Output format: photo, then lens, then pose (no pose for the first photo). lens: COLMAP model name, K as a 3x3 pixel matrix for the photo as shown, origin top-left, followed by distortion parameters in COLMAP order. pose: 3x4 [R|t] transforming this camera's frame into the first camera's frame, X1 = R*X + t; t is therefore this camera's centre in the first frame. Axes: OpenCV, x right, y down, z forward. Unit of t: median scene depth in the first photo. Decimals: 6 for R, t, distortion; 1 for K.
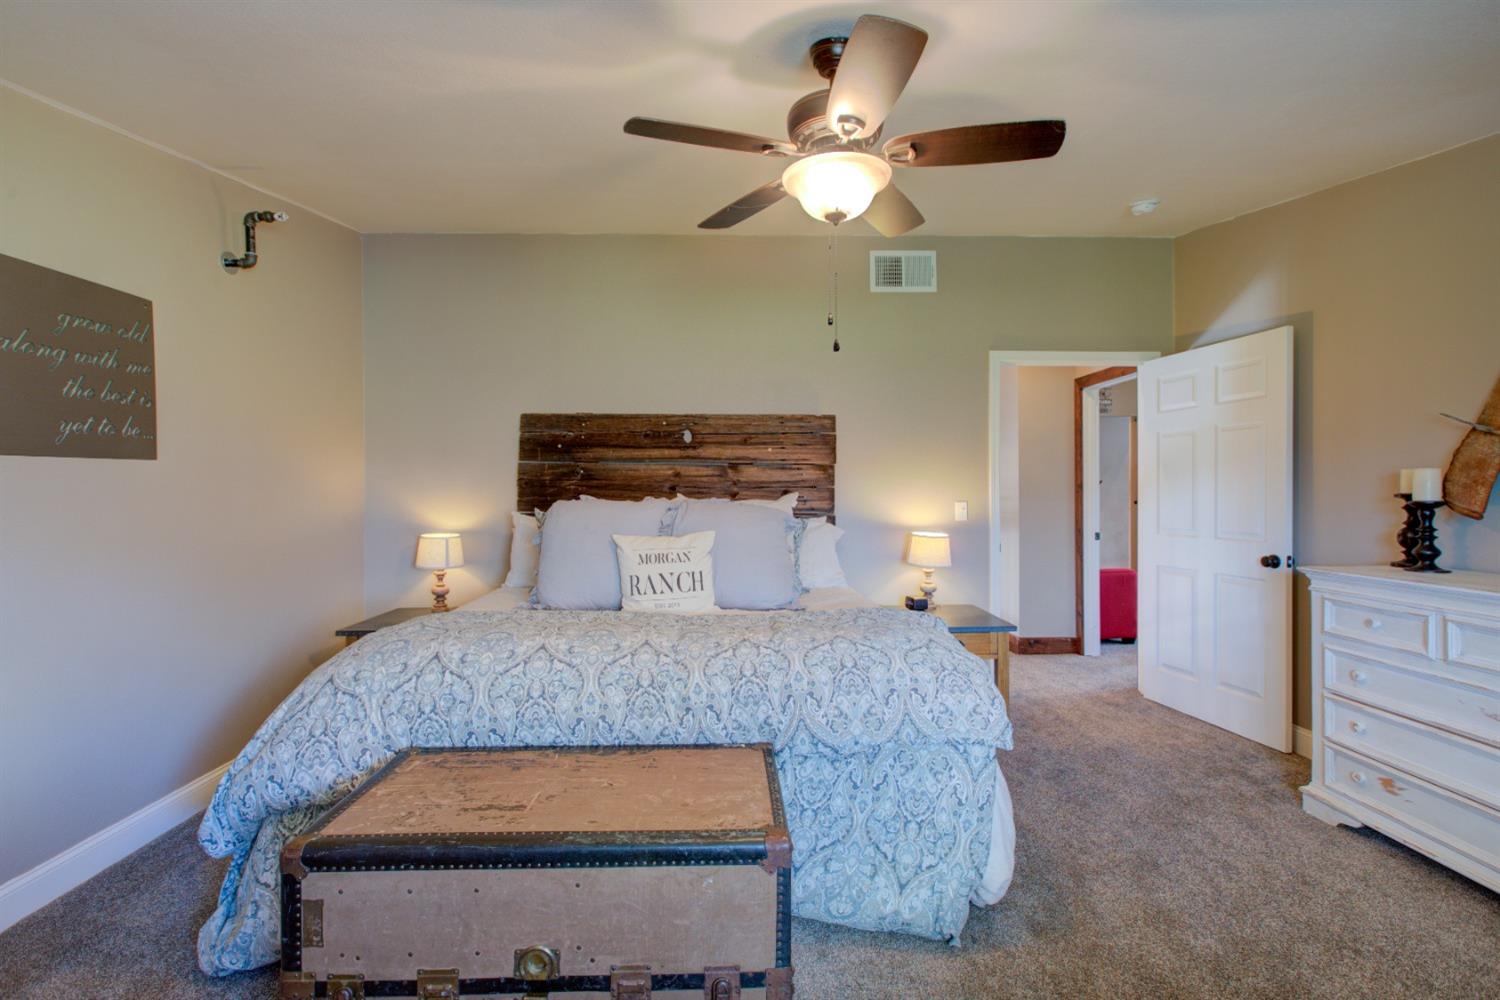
lens RADIAL K [[670.6, 0, 752.5], [0, 670.6, 502.8], [0, 0, 1]] dist [-0.013684, 0.005670]
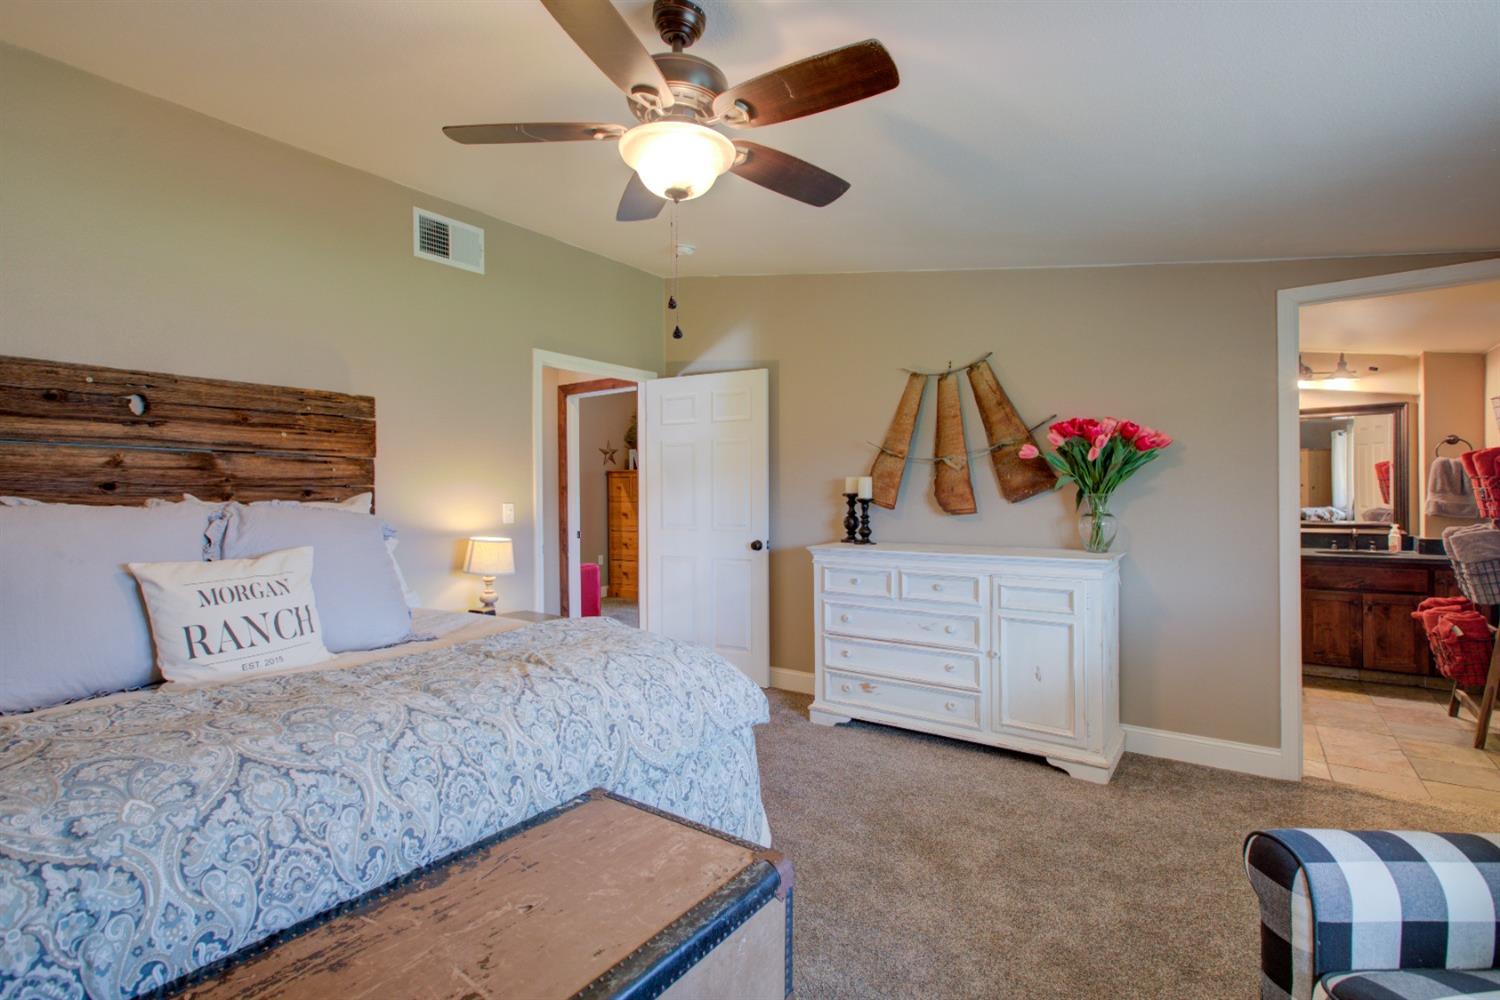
lens RADIAL K [[682.3, 0, 745.4], [0, 682.3, 503.1], [0, 0, 1]] dist [-0.011554, 0.005398]
pose [[0.623459, -0.010642, 0.781783, -0.380596], [0.013899, 0.999900, 0.002526, 0.000857], [-0.781732, 0.009291, 0.623545, 0.231056]]
